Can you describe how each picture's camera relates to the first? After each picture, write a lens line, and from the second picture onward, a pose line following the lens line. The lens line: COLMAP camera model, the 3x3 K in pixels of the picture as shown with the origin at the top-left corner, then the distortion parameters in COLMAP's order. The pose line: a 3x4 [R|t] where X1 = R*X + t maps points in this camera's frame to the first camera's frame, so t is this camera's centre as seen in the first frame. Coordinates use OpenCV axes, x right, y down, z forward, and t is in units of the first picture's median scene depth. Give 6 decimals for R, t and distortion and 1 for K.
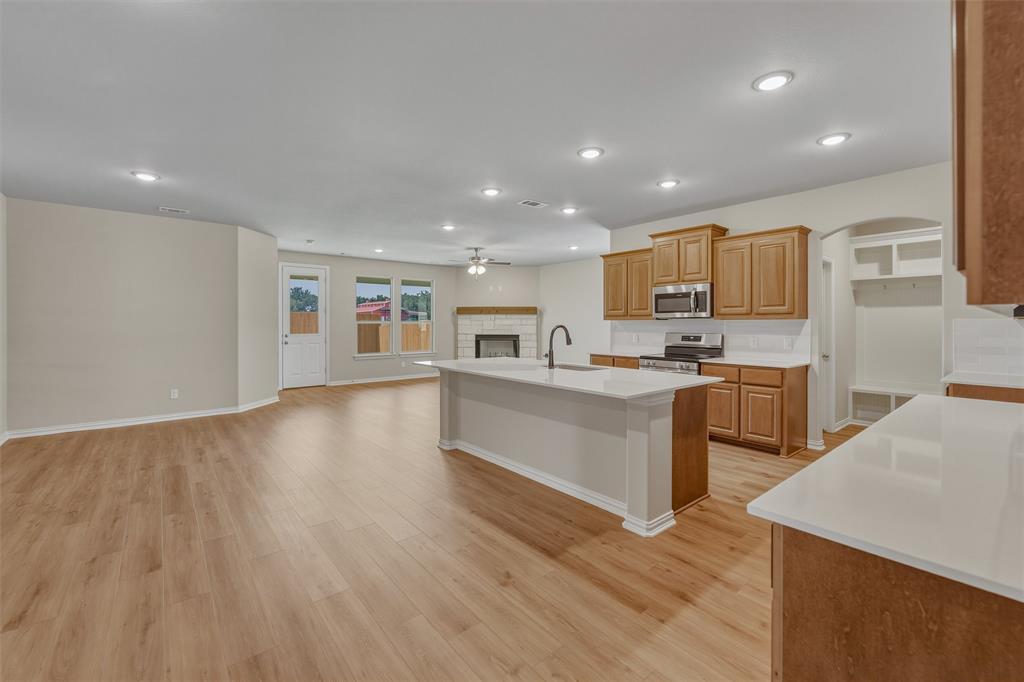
lens RADIAL K [[425.9, 0, 526.1], [0, 425.9, 326.4], [0, 0, 1]] dist [0.000289, 0.000040]
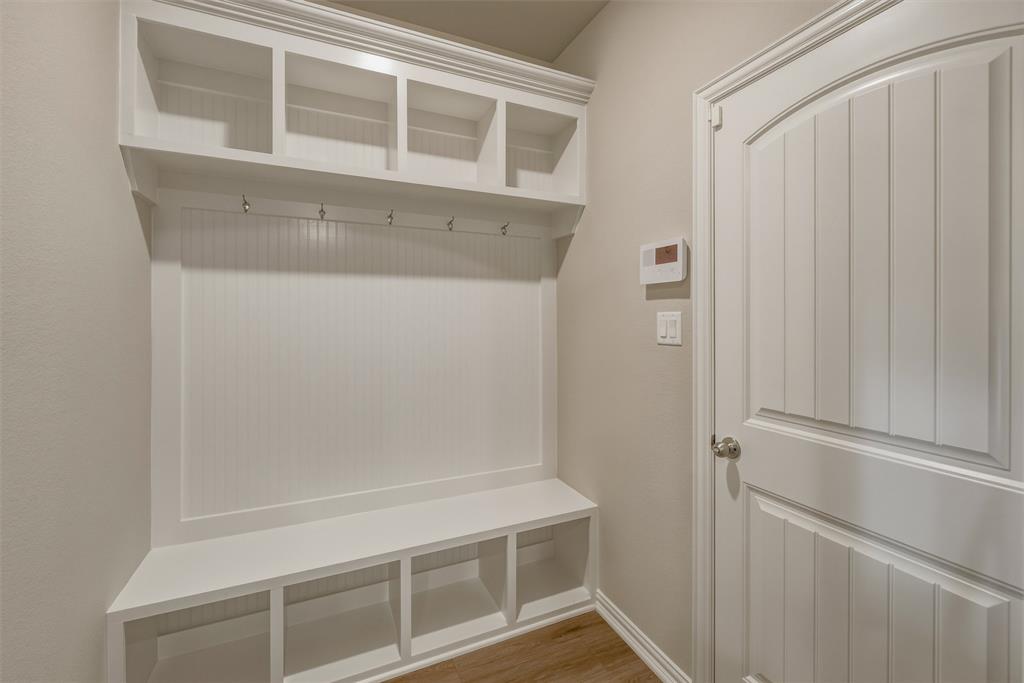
lens RADIAL K [[425.9, 0, 526.1], [0, 425.9, 326.9], [0, 0, 1]] dist [0.000289, 0.000040]
pose [[0.273162, -0.004091, 0.961959, 0.598177], [0.005358, 0.999982, 0.002731, -0.005399], [-0.961953, 0.004408, 0.273179, 0.719849]]
